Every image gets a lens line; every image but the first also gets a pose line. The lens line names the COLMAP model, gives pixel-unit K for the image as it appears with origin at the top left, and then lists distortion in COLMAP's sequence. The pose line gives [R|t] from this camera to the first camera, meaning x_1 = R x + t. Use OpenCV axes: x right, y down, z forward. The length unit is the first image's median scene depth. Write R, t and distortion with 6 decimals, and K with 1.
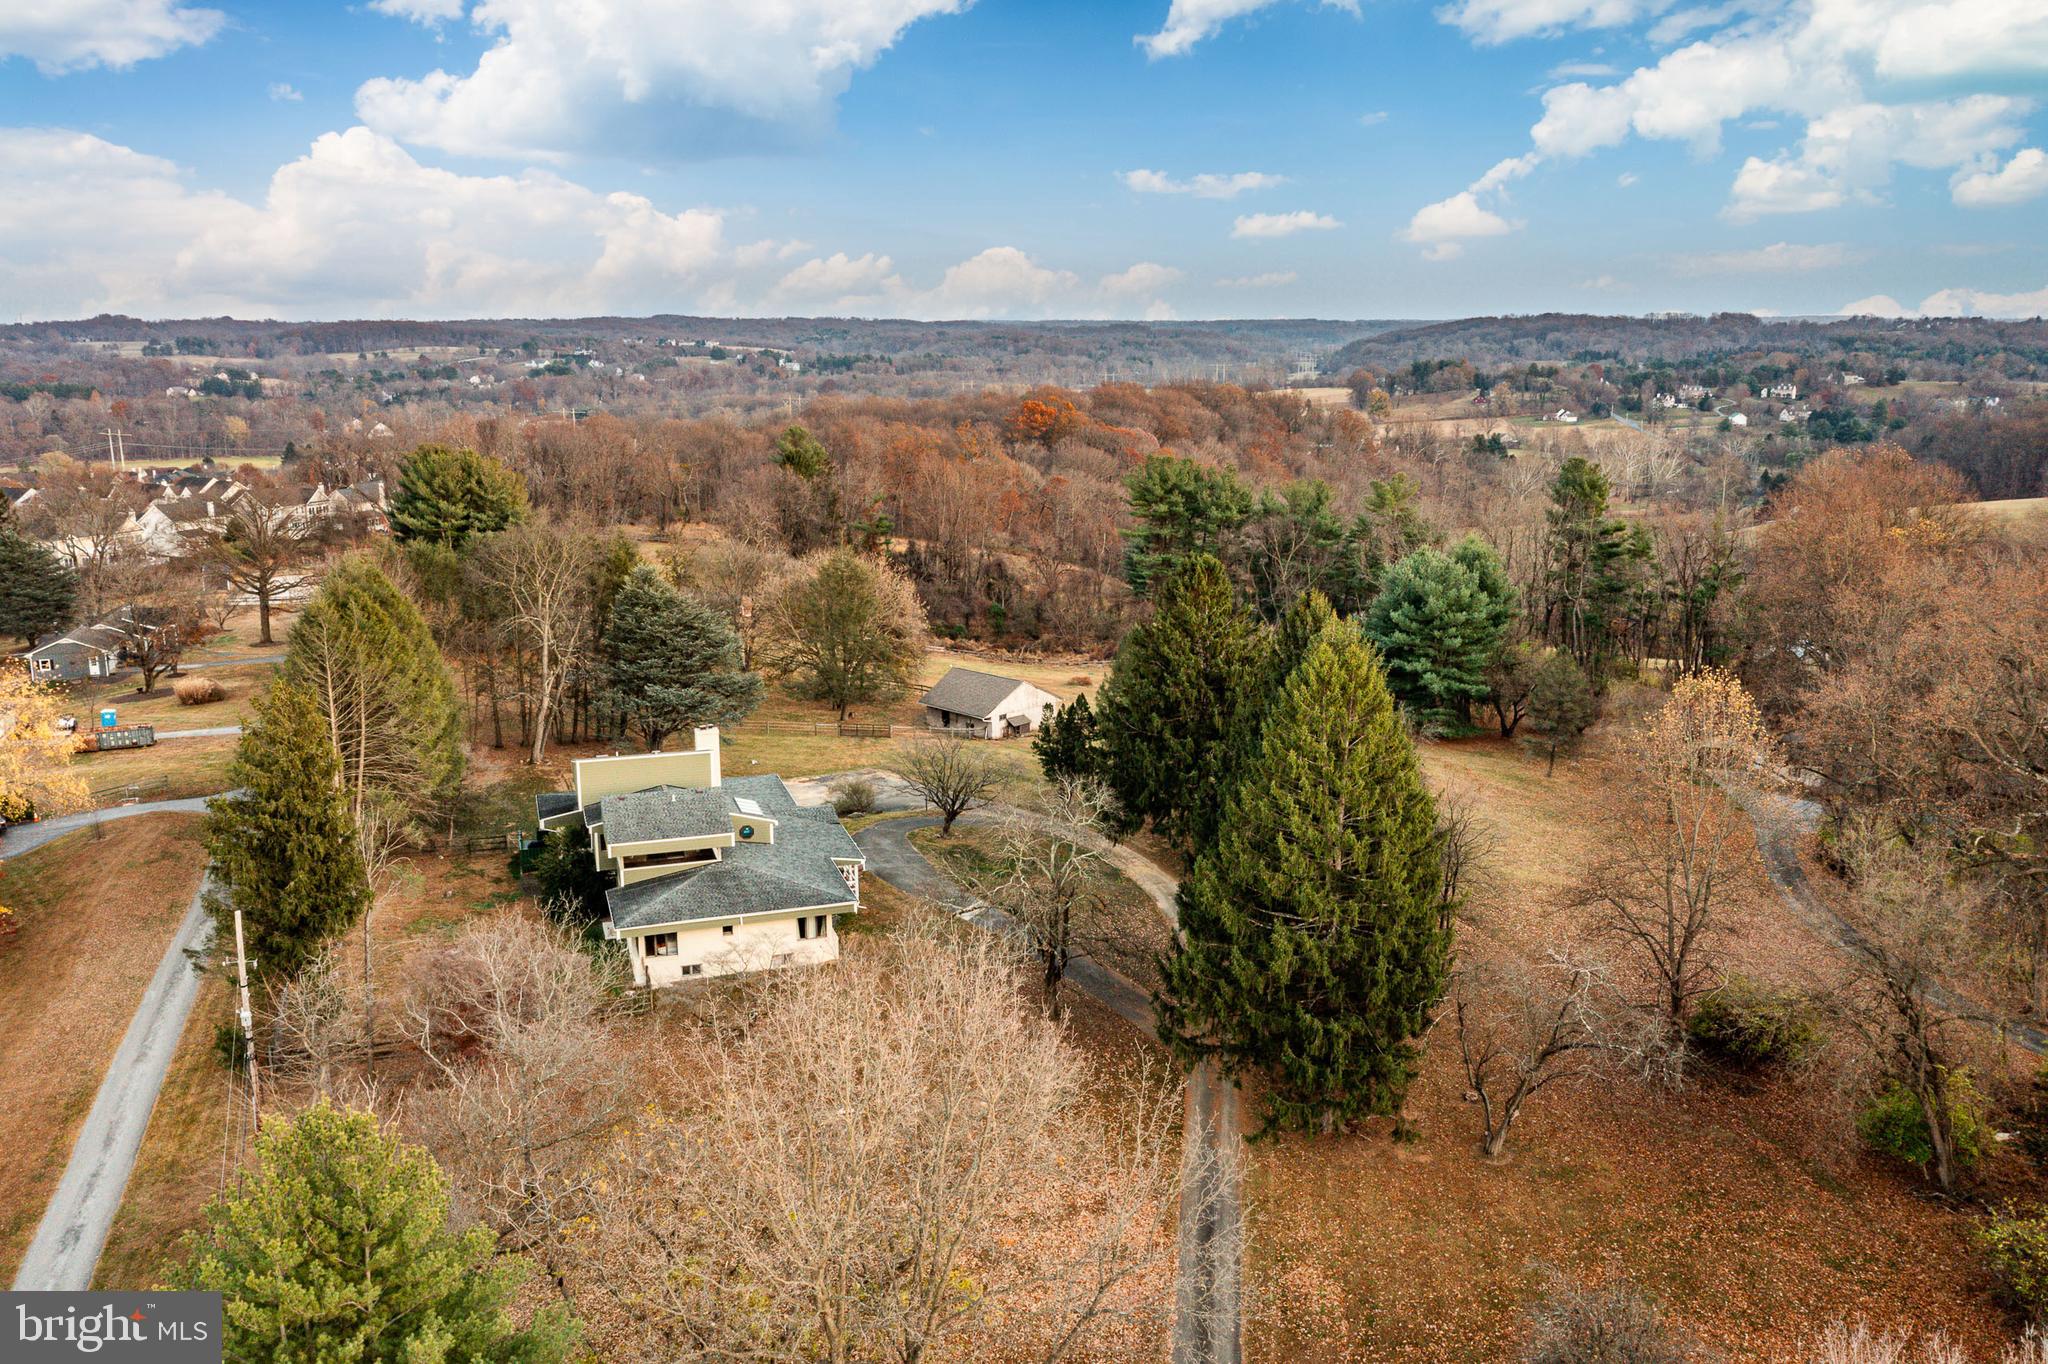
lens RADIAL K [[1650.4, 0, 1024.0], [0, 1650.4, 682.0], [0, 0, 1]] dist [-0.003255, 0.005915]
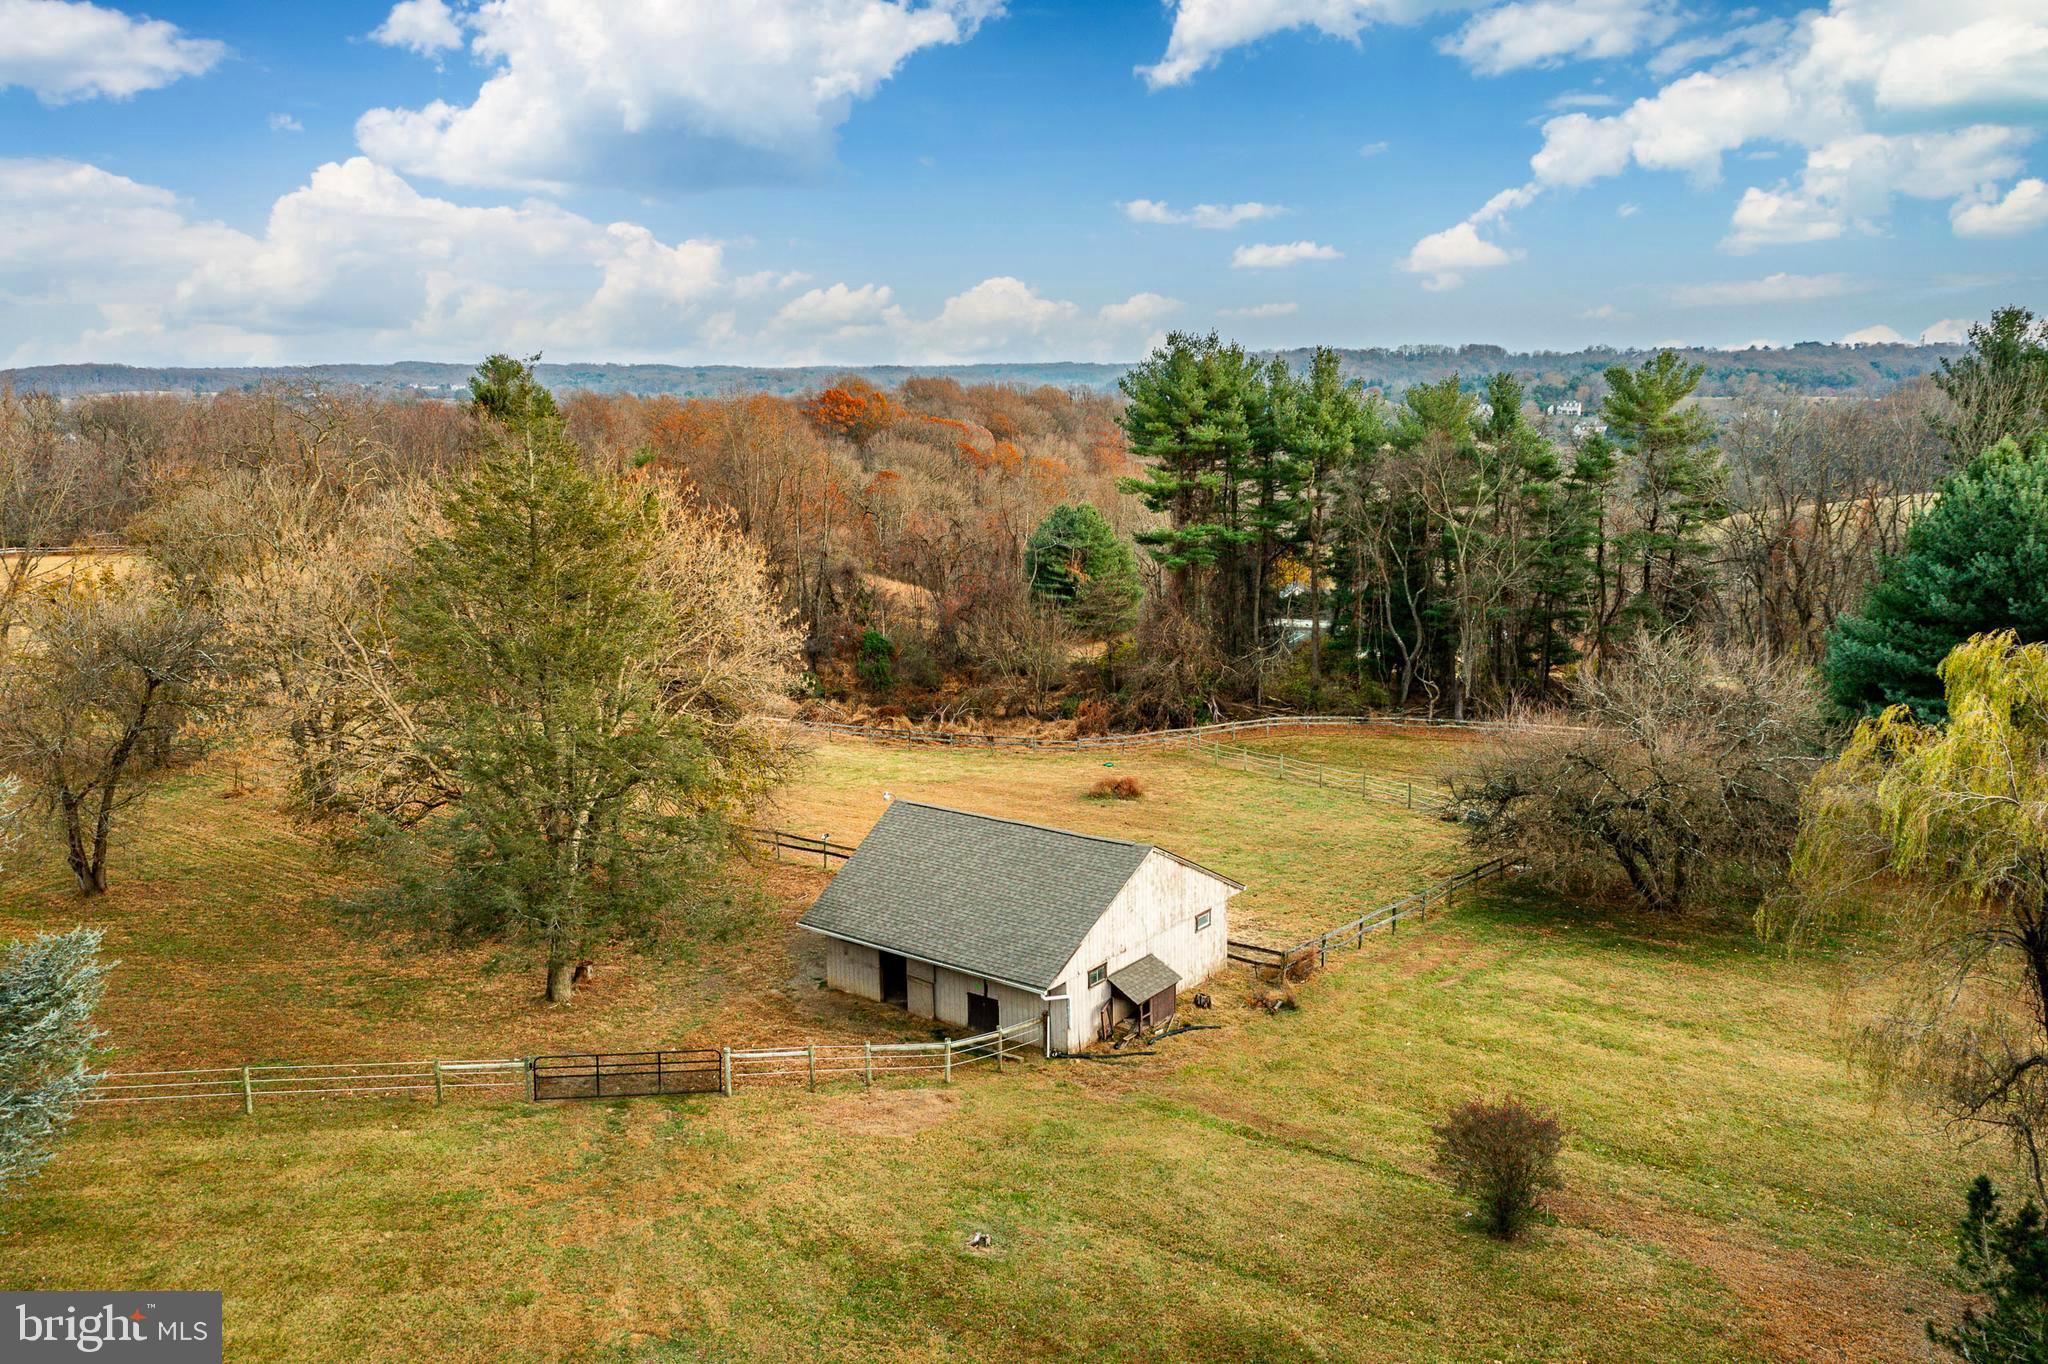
lens RADIAL K [[1618.3, 0, 1024.0], [0, 1618.3, 682.0], [0, 0, 1]] dist [0.002532, 0.001261]
pose [[0.989365, -0.035552, 0.141045, -0.008390], [0.039006, 0.999001, -0.021801, -0.003359], [-0.140129, 0.027071, 0.989763, 0.090164]]
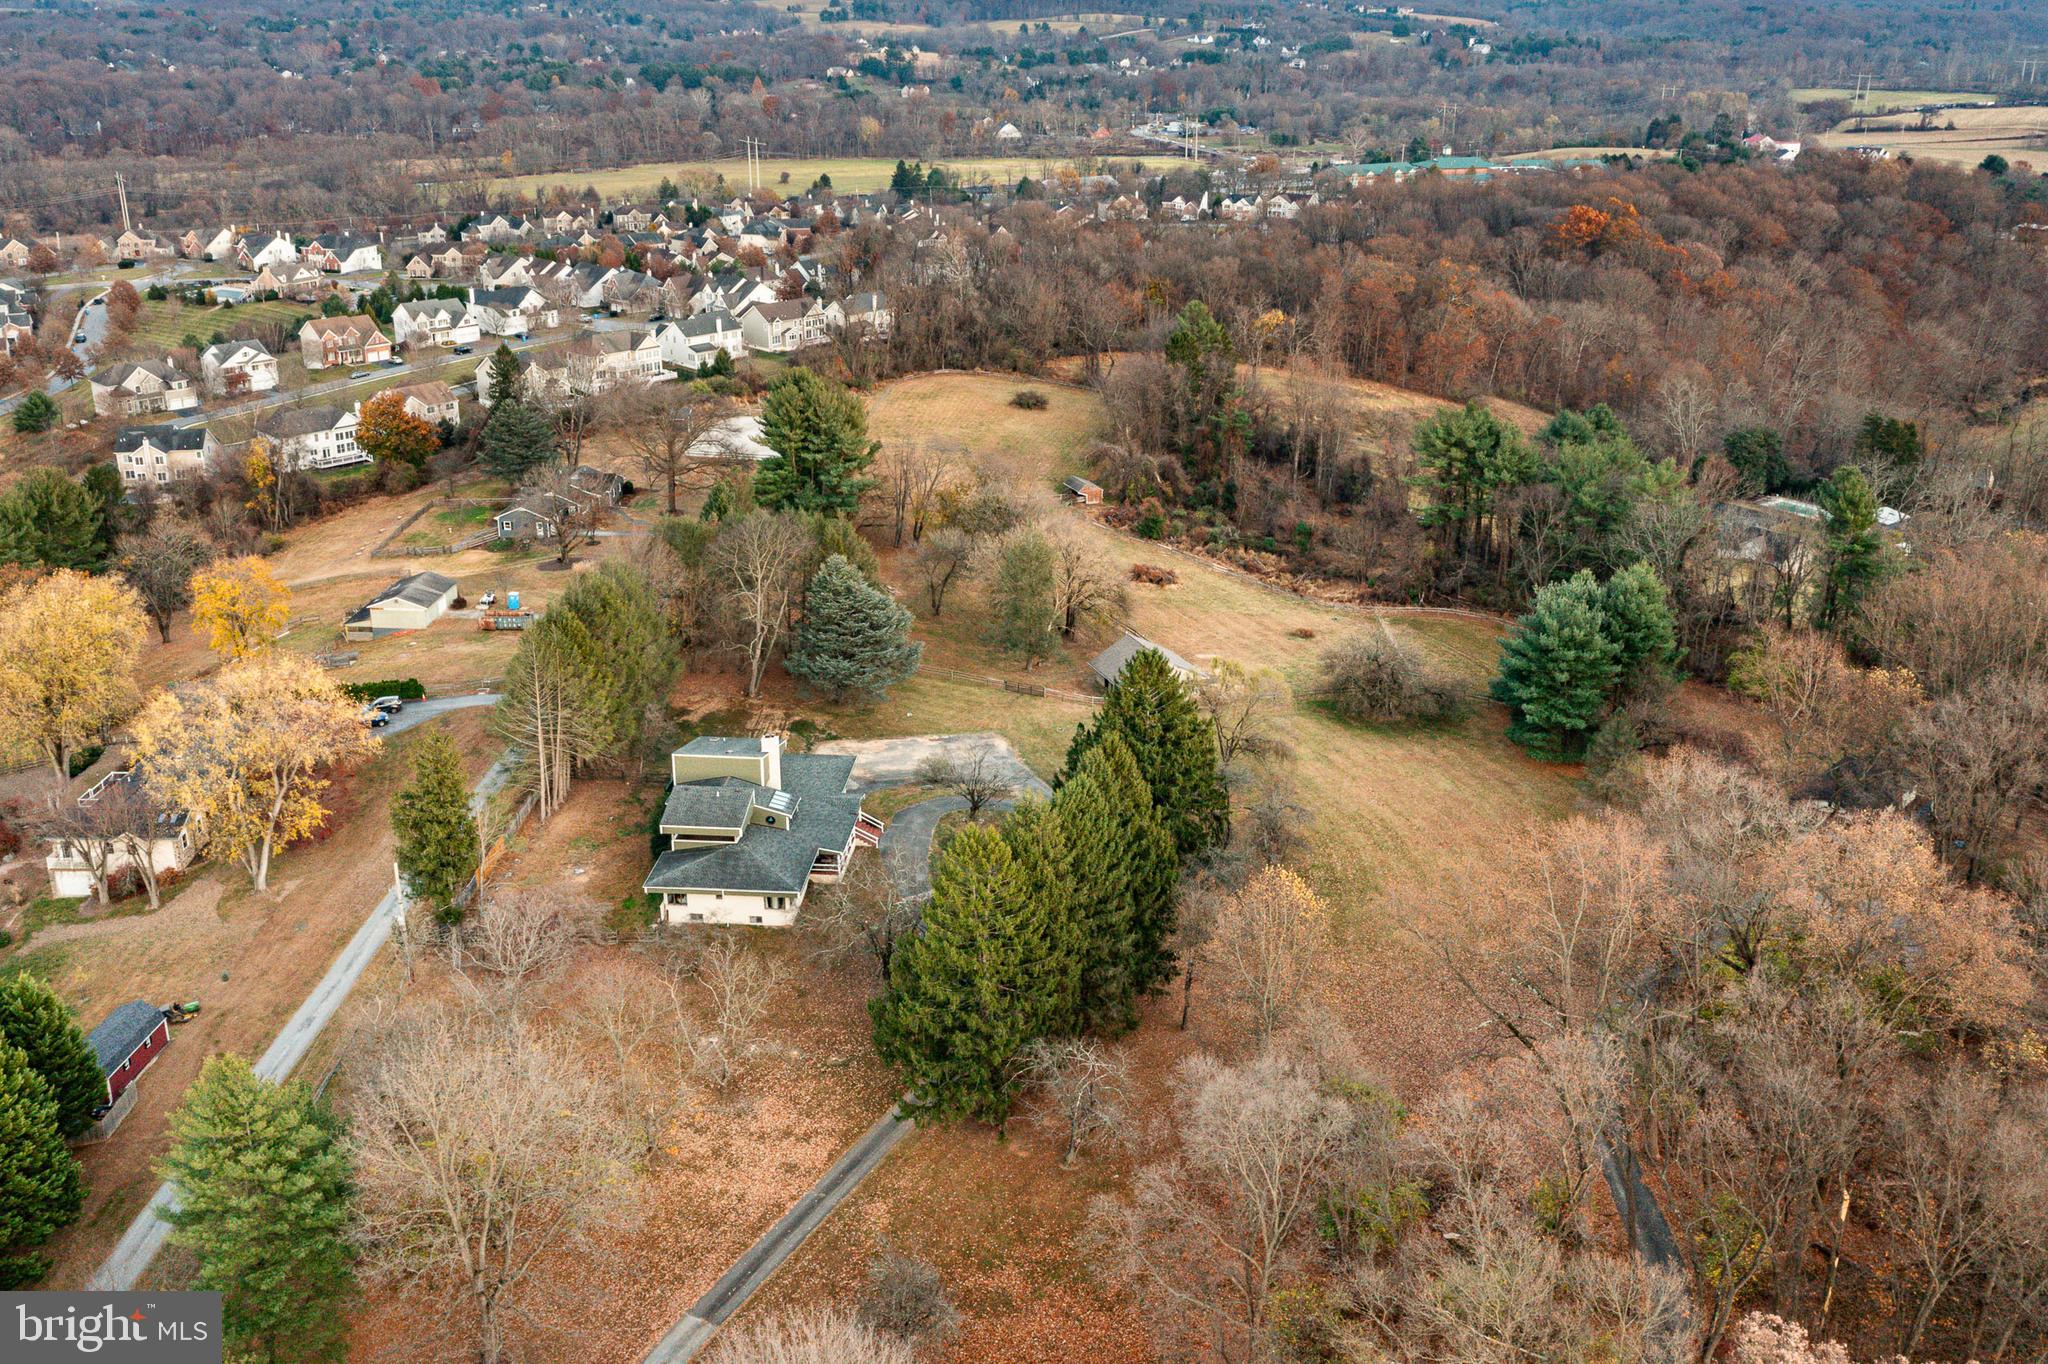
lens RADIAL K [[1872.2, 0, 1027.4], [0, 1872.2, 605.5], [0, 0, 1]] dist [-0.002183, 0.005606]
pose [[0.924578, 0.126842, -0.359259, 0.049008], [-0.083227, 0.987421, 0.134434, -0.027089], [0.371792, -0.094394, 0.923504, -0.033406]]
